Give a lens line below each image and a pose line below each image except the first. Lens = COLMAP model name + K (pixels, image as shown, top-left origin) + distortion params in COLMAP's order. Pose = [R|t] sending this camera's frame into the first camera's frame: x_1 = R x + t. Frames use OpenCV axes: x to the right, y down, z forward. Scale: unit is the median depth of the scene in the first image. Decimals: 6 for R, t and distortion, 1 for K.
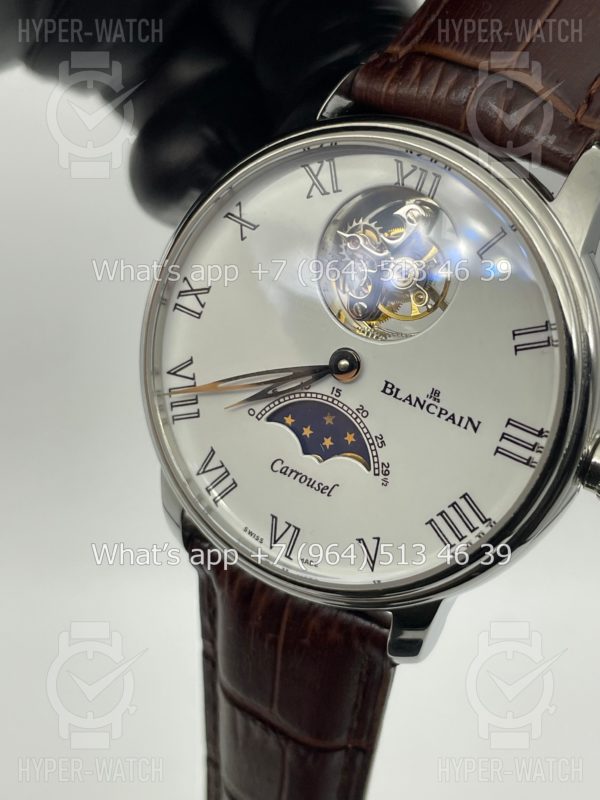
lens RADIAL K [[1248.3, 0, 306.1], [0, 1248.3, 398.2], [0, 0, 1]] dist [0.113758, 0.000000]
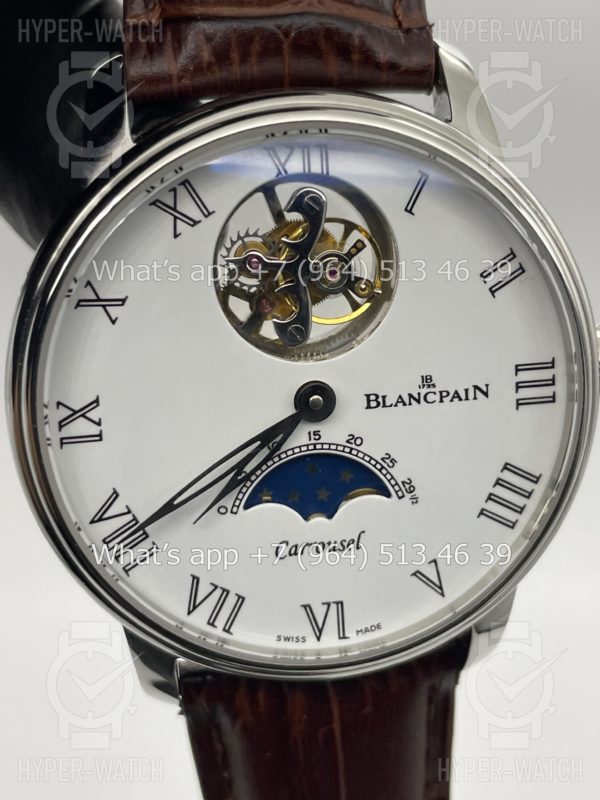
lens RADIAL K [[1248.3, 0, 298.5], [0, 1248.3, 404.2], [0, 0, 1]] dist [0.113758, 0.000000]
pose [[0.760560, -0.474391, 0.443285, -0.340982], [0.442626, 0.878342, 0.180547, -0.177407], [-0.475006, 0.058893, 0.878010, 0.280031]]
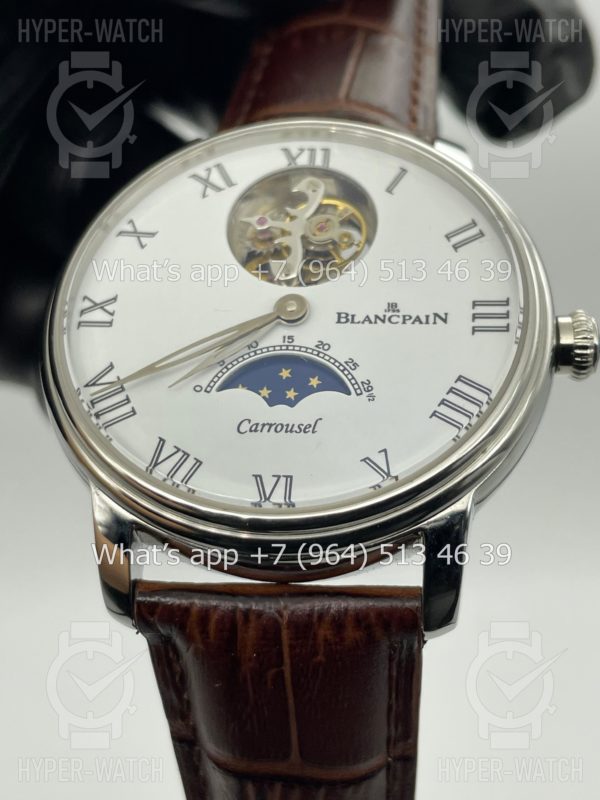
lens RADIAL K [[1248.3, 0, 301.7], [0, 1248.3, 403.9], [0, 0, 1]] dist [0.113758, 0.000000]
pose [[0.903008, -0.069275, 0.424002, -0.371351], [0.310175, 0.787994, -0.531843, 0.540281], [-0.297268, 0.611773, 0.733052, 0.336279]]
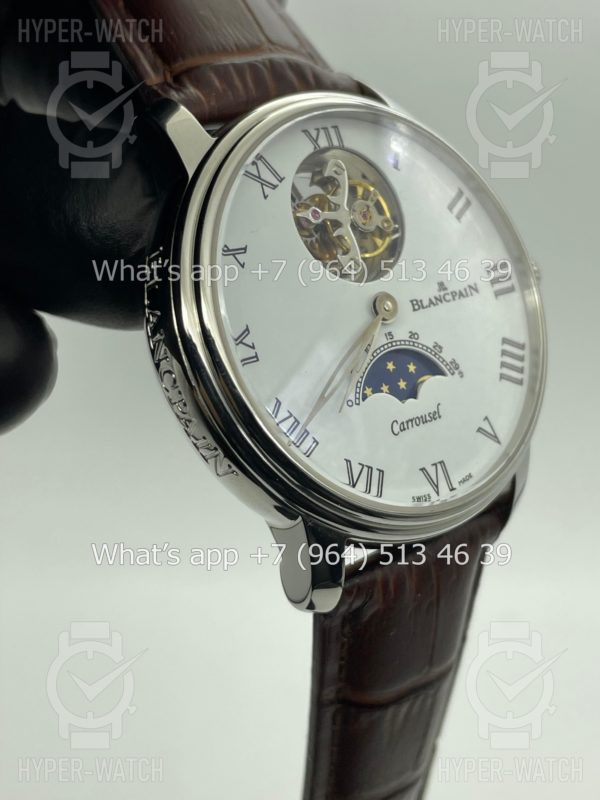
lens RADIAL K [[1248.3, 0, 307.1], [0, 1248.3, 405.2], [0, 0, 1]] dist [0.113758, 0.000000]
pose [[0.306295, -0.433148, 0.847683, -0.930216], [0.605452, 0.775802, 0.177649, -0.191613], [-0.734583, 0.458818, 0.499874, 0.547187]]
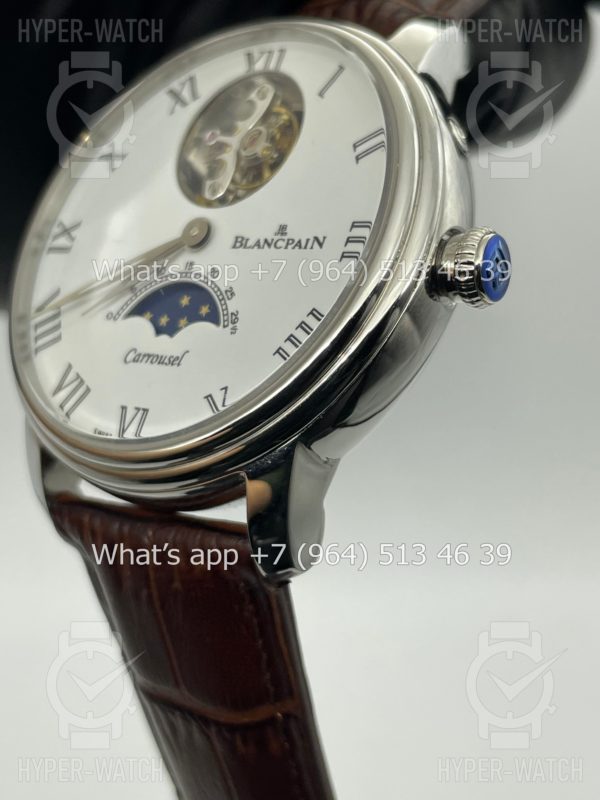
lens RADIAL K [[1248.3, 0, 296.3], [0, 1248.3, 387.2], [0, 0, 1]] dist [0.113758, 0.000000]
pose [[0.988399, -0.079586, -0.129361, 0.216507], [0.002346, 0.859617, -0.510933, 0.550341], [0.151864, 0.504702, 0.849831, 0.267765]]
